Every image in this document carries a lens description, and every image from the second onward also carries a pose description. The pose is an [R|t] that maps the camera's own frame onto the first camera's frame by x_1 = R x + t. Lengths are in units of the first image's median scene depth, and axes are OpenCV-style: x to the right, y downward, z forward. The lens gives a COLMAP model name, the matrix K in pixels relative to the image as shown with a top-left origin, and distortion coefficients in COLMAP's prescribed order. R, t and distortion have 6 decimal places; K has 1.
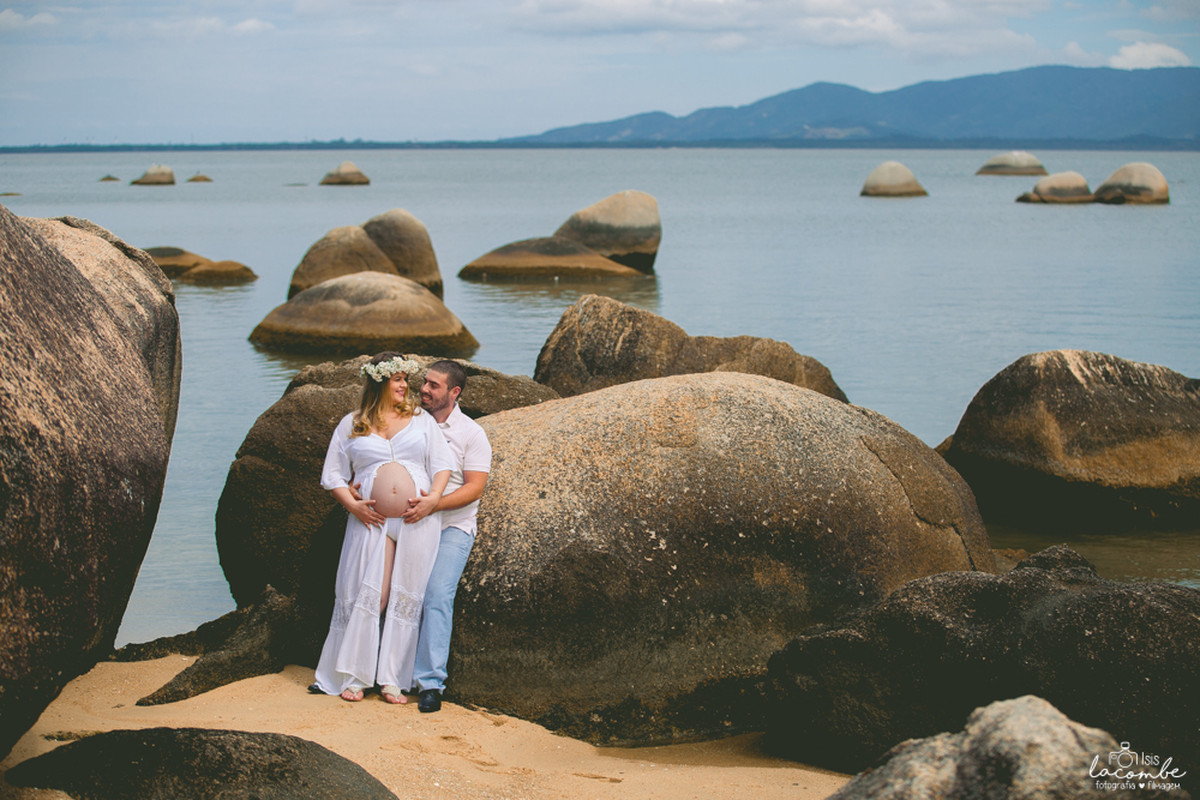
lens RADIAL K [[2566.4, 0, 571.8], [0, 2566.4, 404.7], [0, 0, 1]] dist [-0.234381, 0.000000]
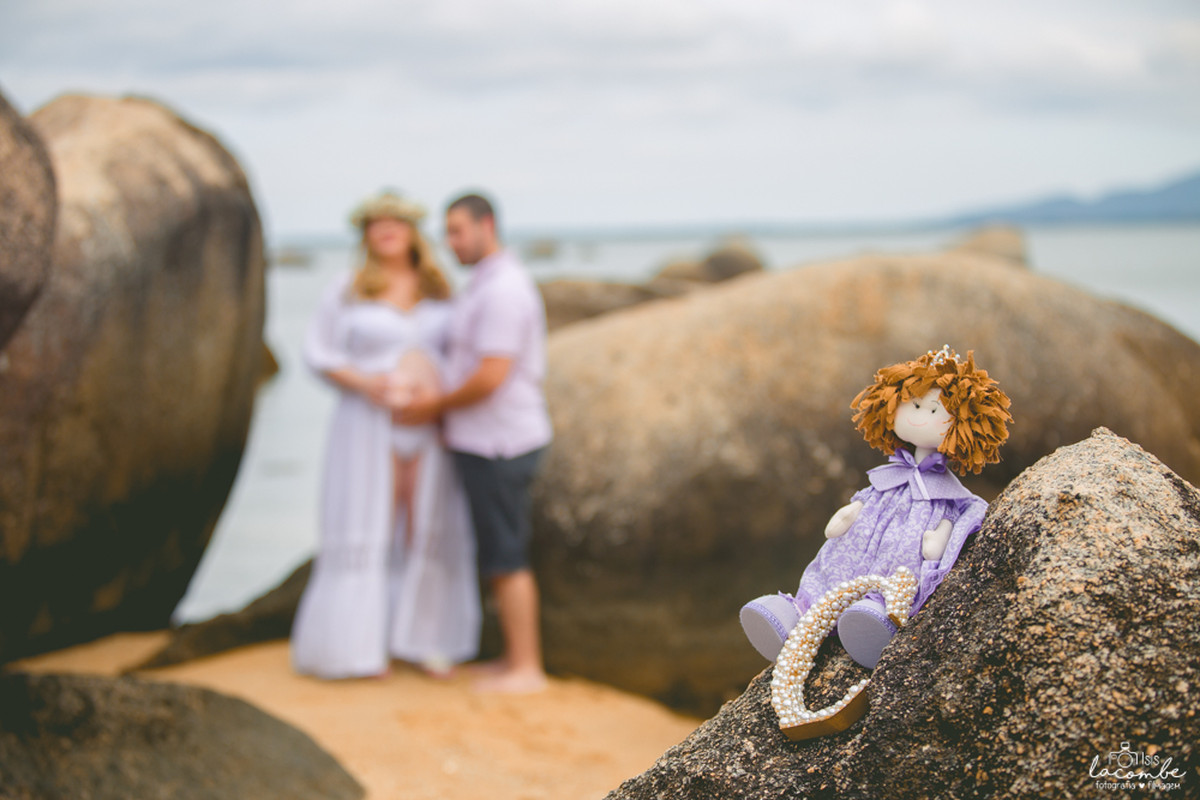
lens RADIAL K [[2566.4, 0, 605.7], [0, 2566.4, 404.7], [0, 0, 1]] dist [-0.234381, 0.000000]
pose [[0.988711, -0.014516, -0.149128, 0.081416], [0.009049, 0.999264, -0.037272, 0.064527], [0.149560, 0.035502, 0.988115, 0.265523]]
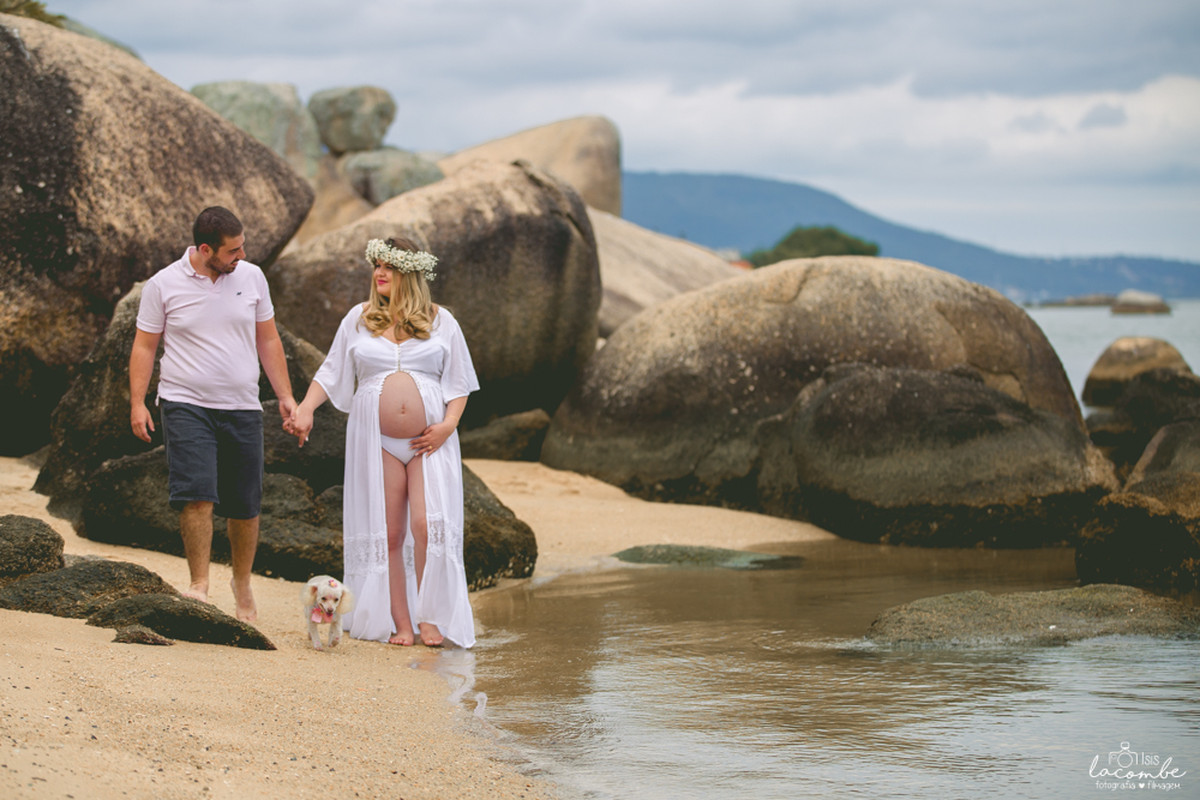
lens RADIAL K [[3439.0, 0, 596.1], [0, 3439.0, 364.1], [0, 0, 1]] dist [-0.099037, 0.000000]
pose [[0.808241, 0.001984, -0.588848, 1.051713], [-0.049970, 0.996618, -0.065230, 0.175077], [0.586728, 0.082146, 0.805607, -0.511339]]
